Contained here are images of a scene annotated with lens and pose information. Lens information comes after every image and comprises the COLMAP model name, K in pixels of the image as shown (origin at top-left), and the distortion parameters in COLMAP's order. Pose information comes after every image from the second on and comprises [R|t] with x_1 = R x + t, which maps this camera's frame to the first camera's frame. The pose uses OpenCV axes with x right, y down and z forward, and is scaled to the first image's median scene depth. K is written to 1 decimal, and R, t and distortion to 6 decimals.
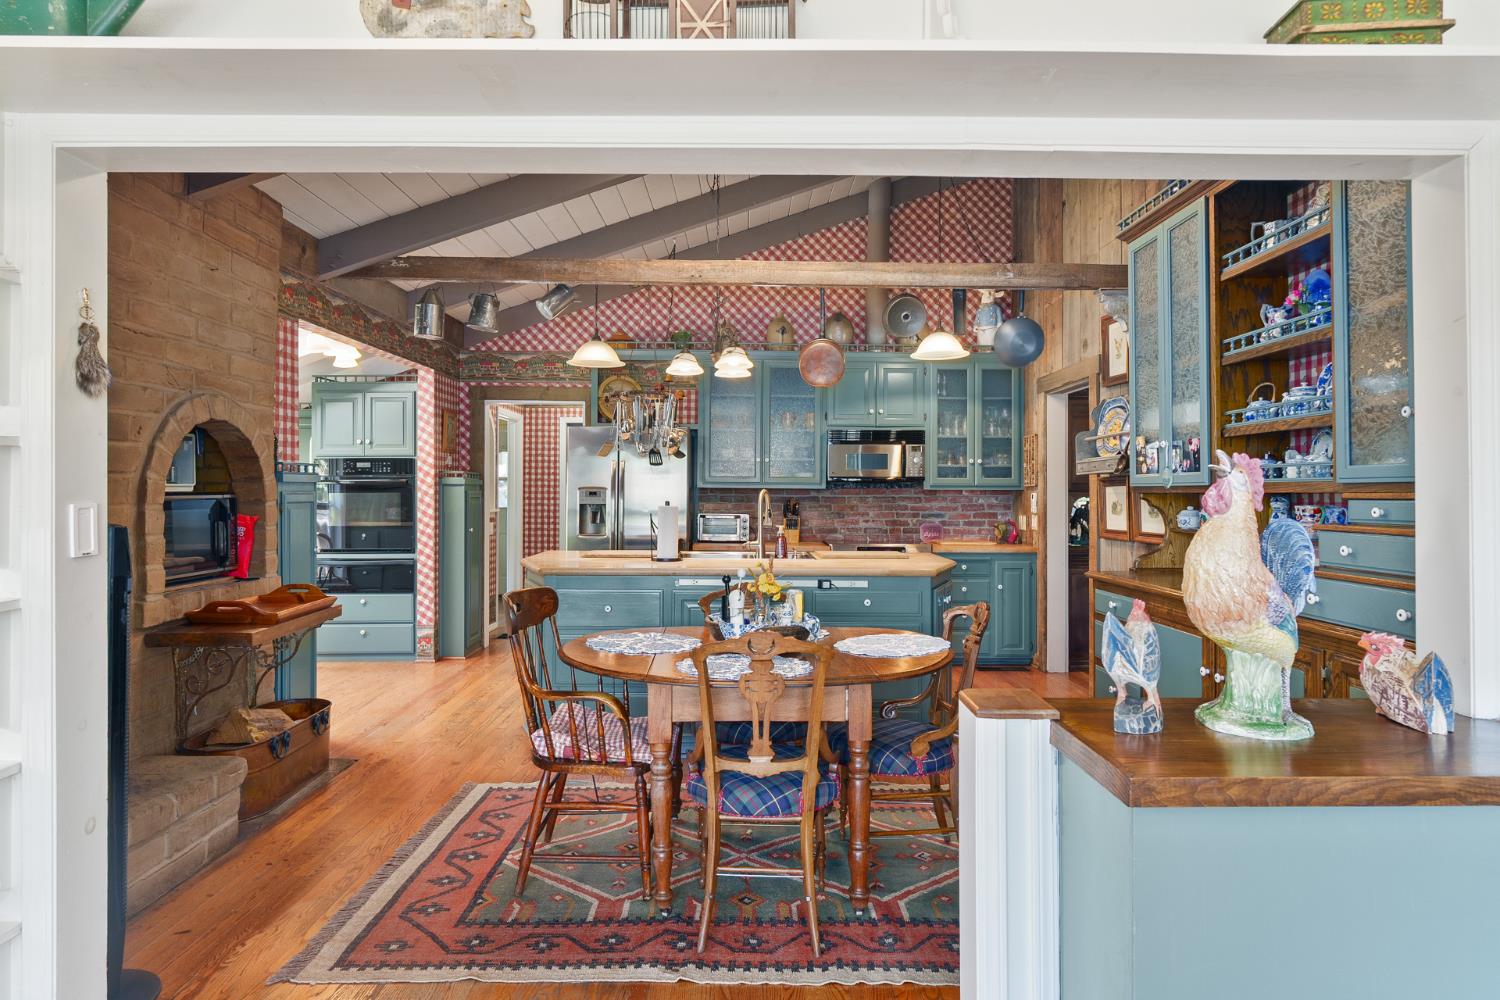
lens RADIAL K [[879.6, 0, 749.4], [0, 879.6, 496.1], [0, 0, 1]] dist [-0.003143, 0.001648]
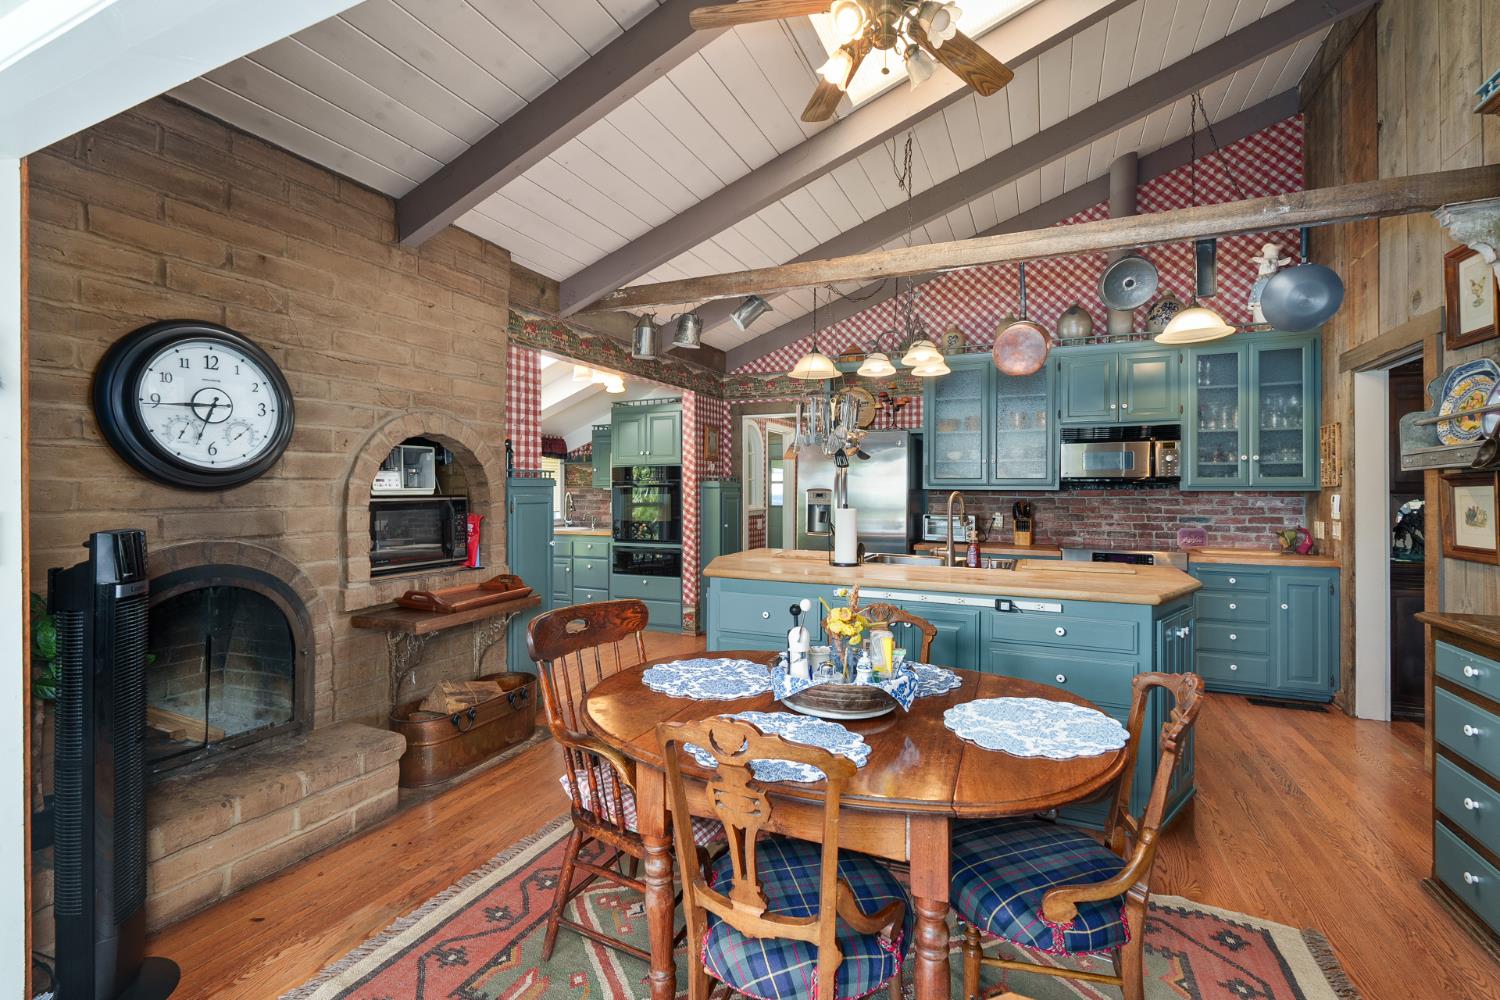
lens RADIAL K [[661.2, 0, 747.7], [0, 661.2, 492.1], [0, 0, 1]] dist [-0.005018, 0.000424]
pose [[0.907749, -0.001210, -0.419512, 0.096830], [-0.000641, 0.999991, -0.004272, -0.003377], [0.419513, 0.004147, 0.907740, 0.245840]]
